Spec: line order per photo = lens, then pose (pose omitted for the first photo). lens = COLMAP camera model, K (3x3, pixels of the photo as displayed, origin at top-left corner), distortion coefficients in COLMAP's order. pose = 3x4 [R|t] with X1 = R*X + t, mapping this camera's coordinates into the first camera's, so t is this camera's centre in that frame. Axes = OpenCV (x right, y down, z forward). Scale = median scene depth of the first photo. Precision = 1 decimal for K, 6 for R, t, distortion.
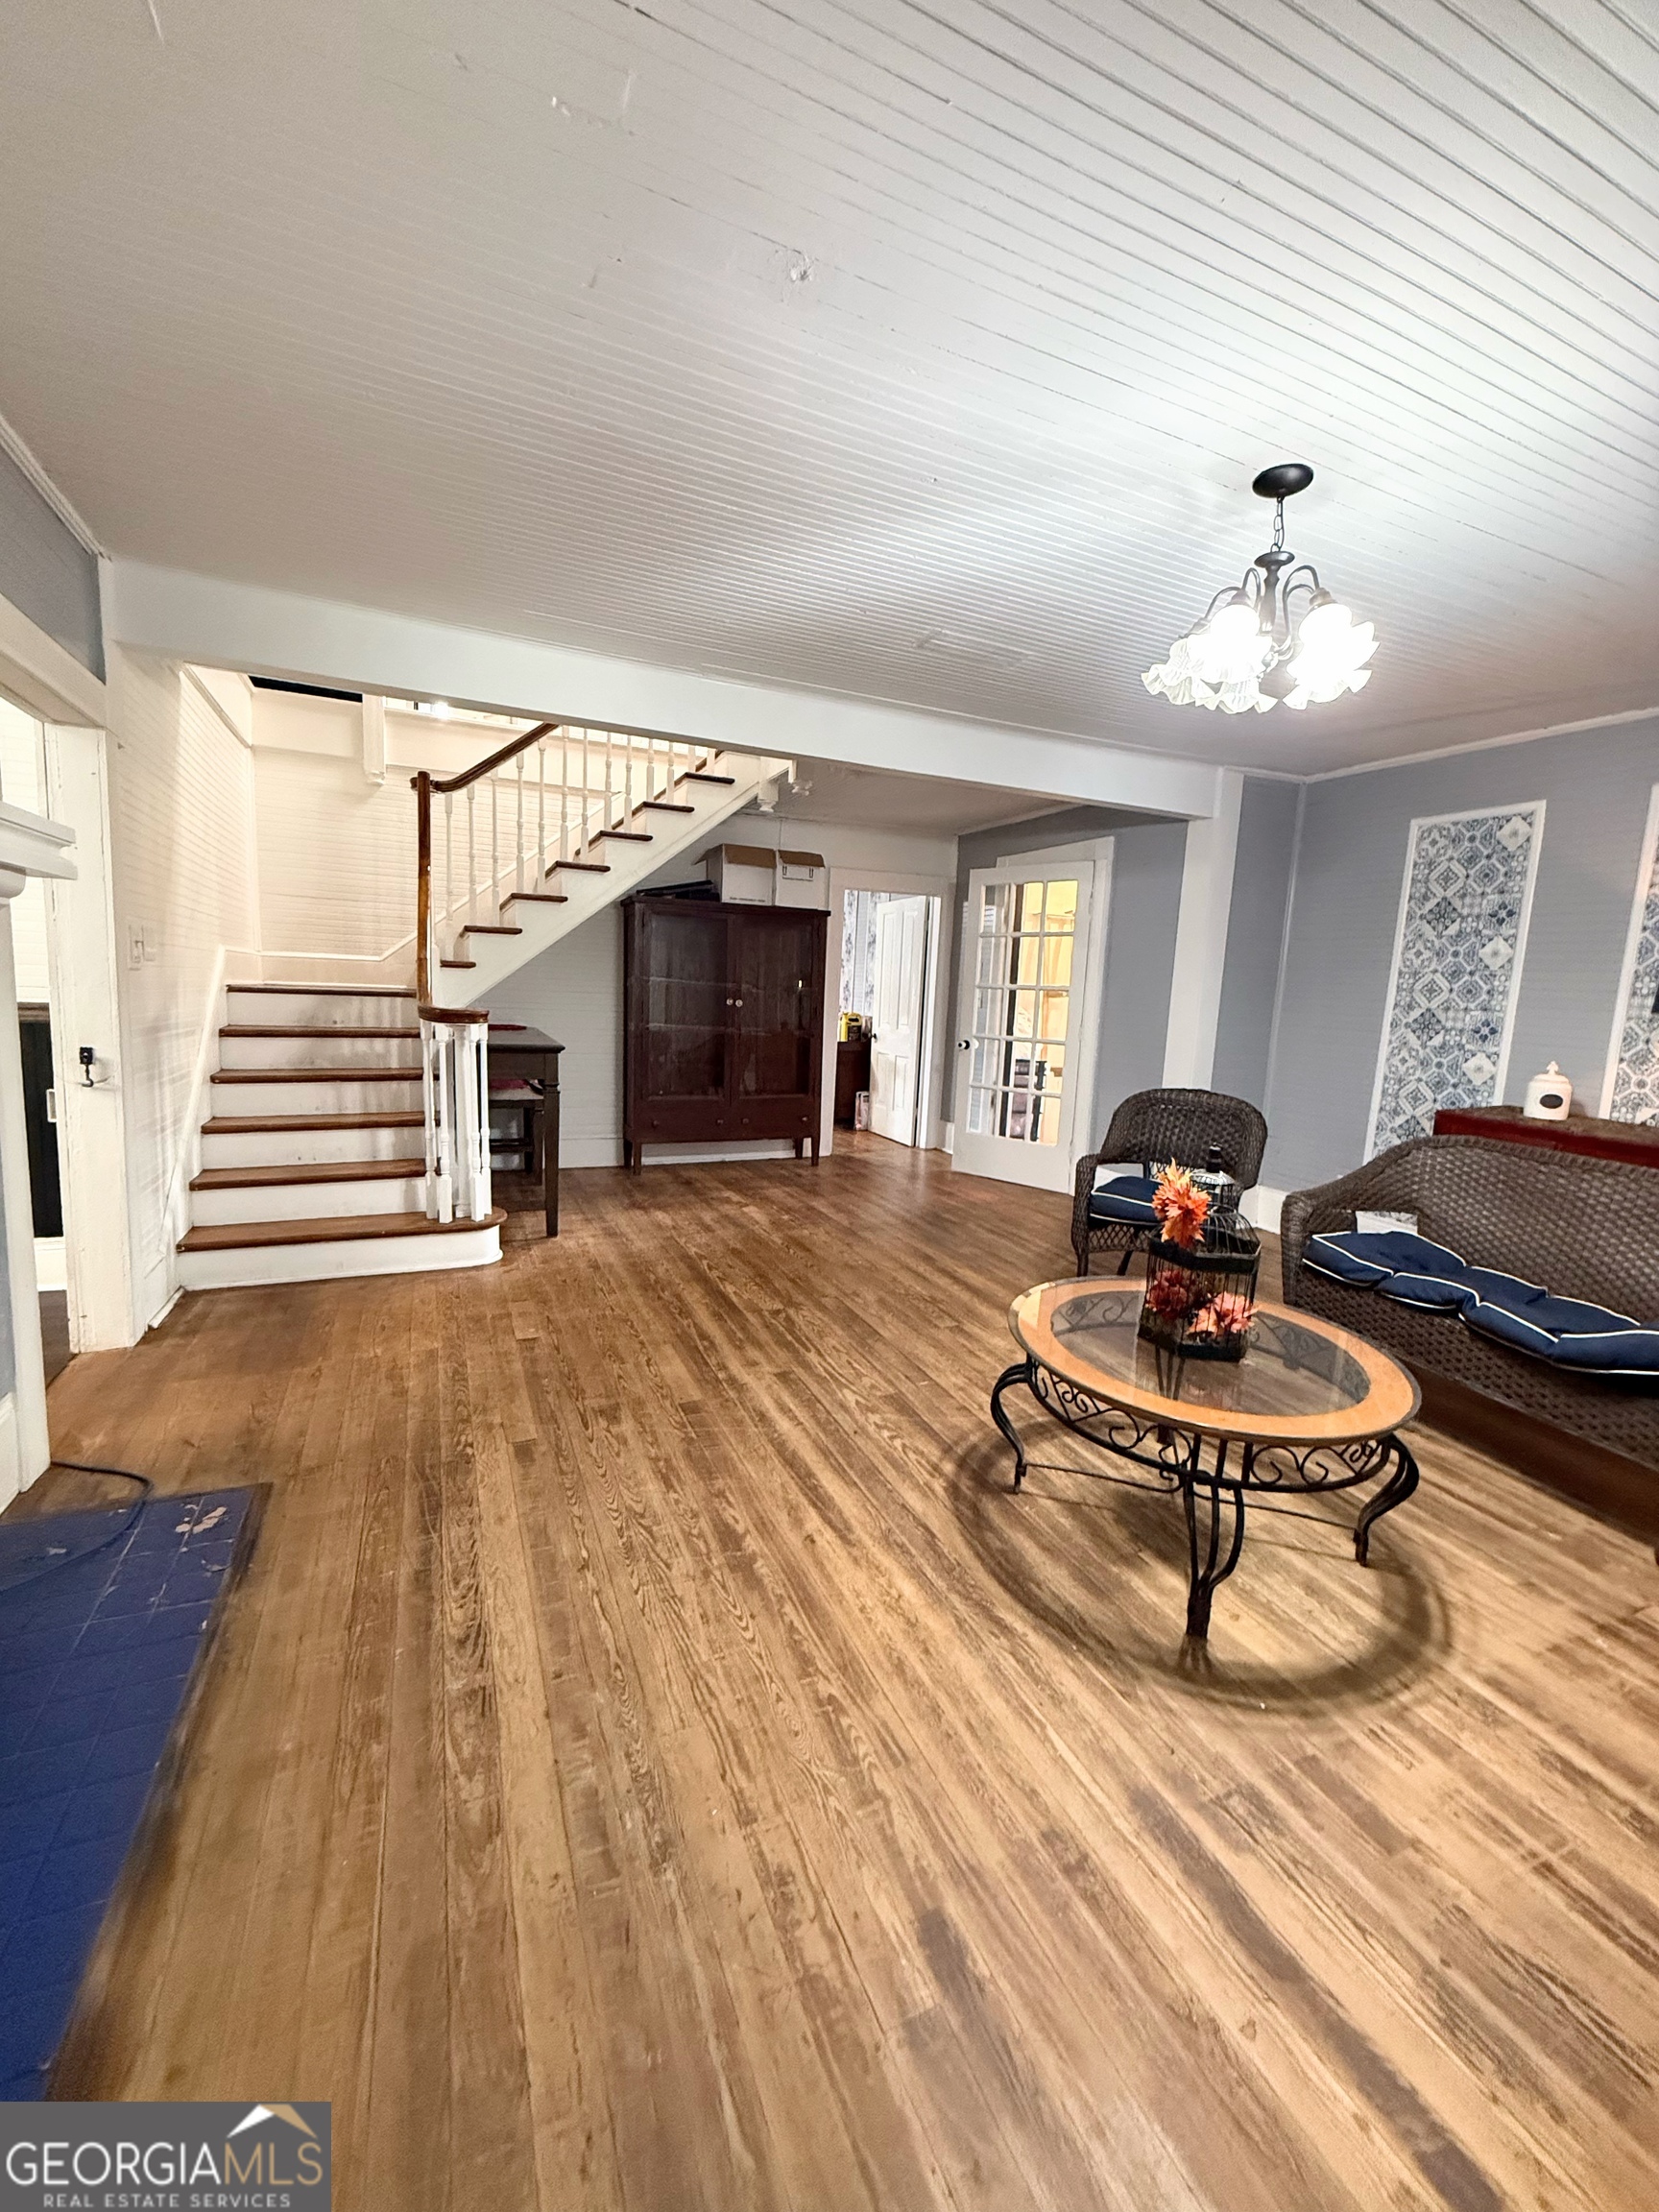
lens RADIAL K [[878.1, 0, 830.3], [0, 878.1, 1097.0], [0, 0, 1]] dist [-0.002203, 0.000536]
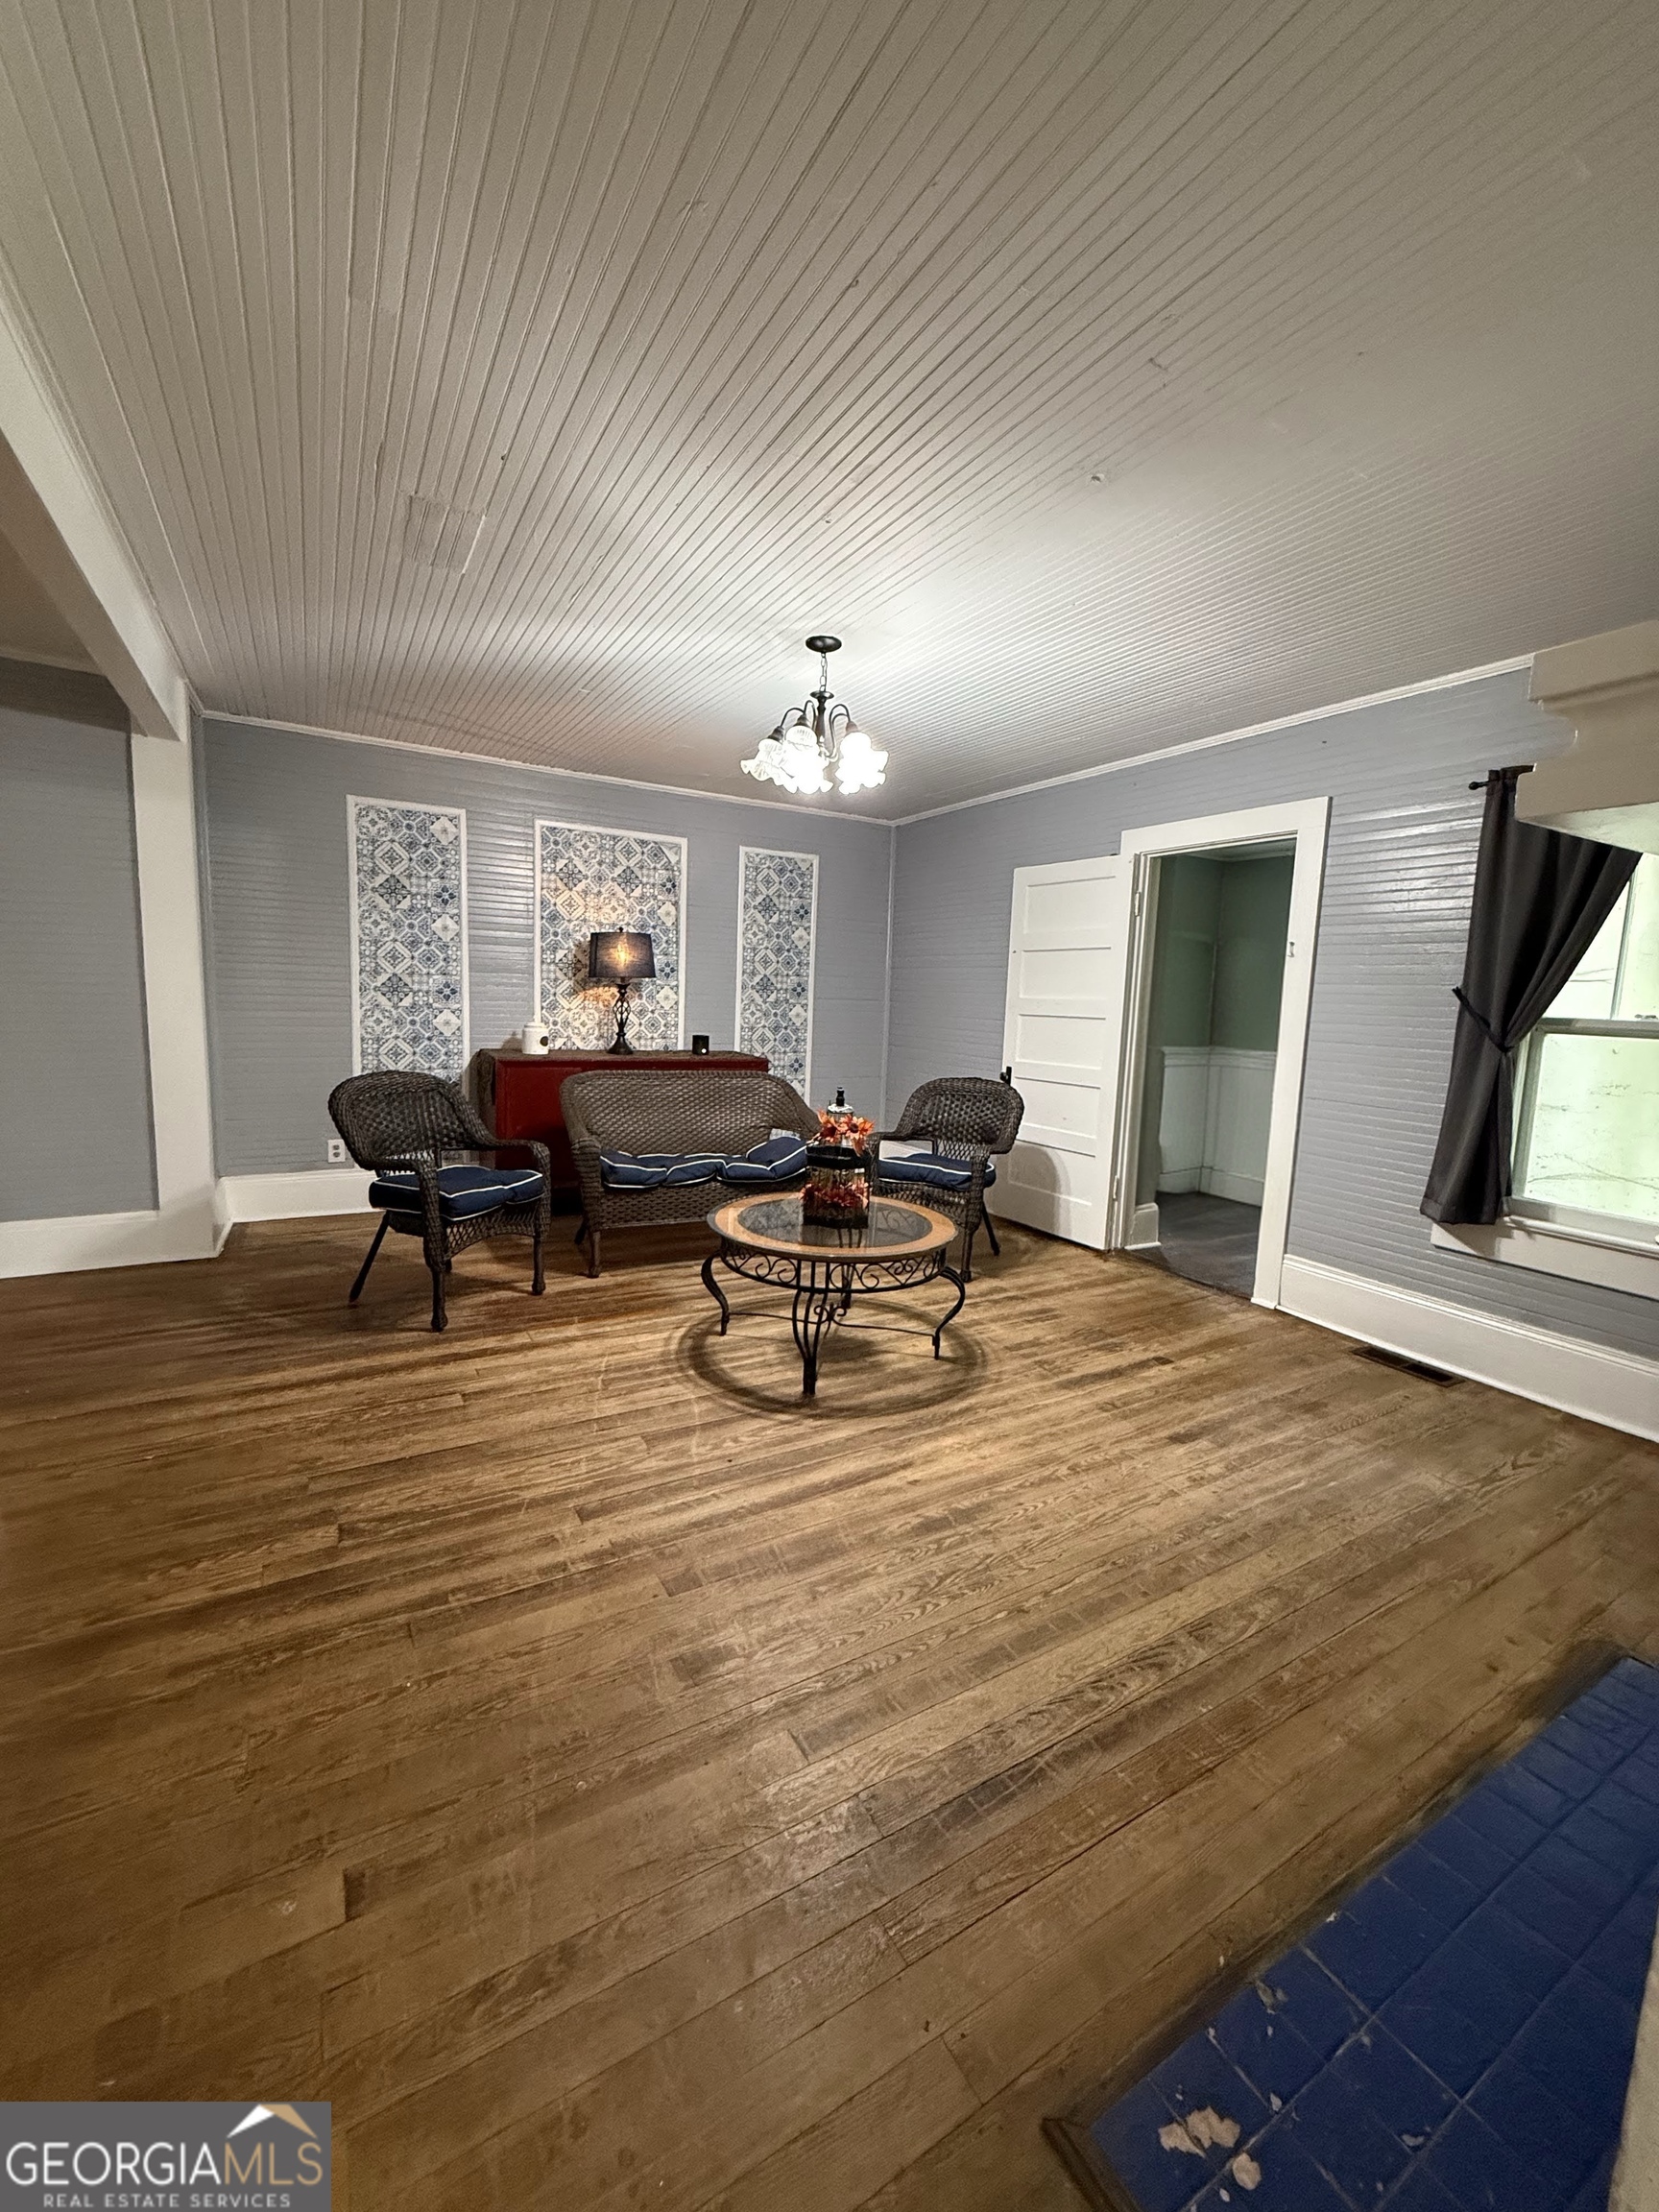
lens RADIAL K [[878.1, 0, 830.3], [0, 878.1, 1097.0], [0, 0, 1]] dist [-0.002203, 0.000536]
pose [[-0.110666, -0.171471, 0.978954, -0.903045], [0.087830, 0.979463, 0.181489, -0.178165], [-0.989969, 0.106066, -0.093333, 1.003117]]
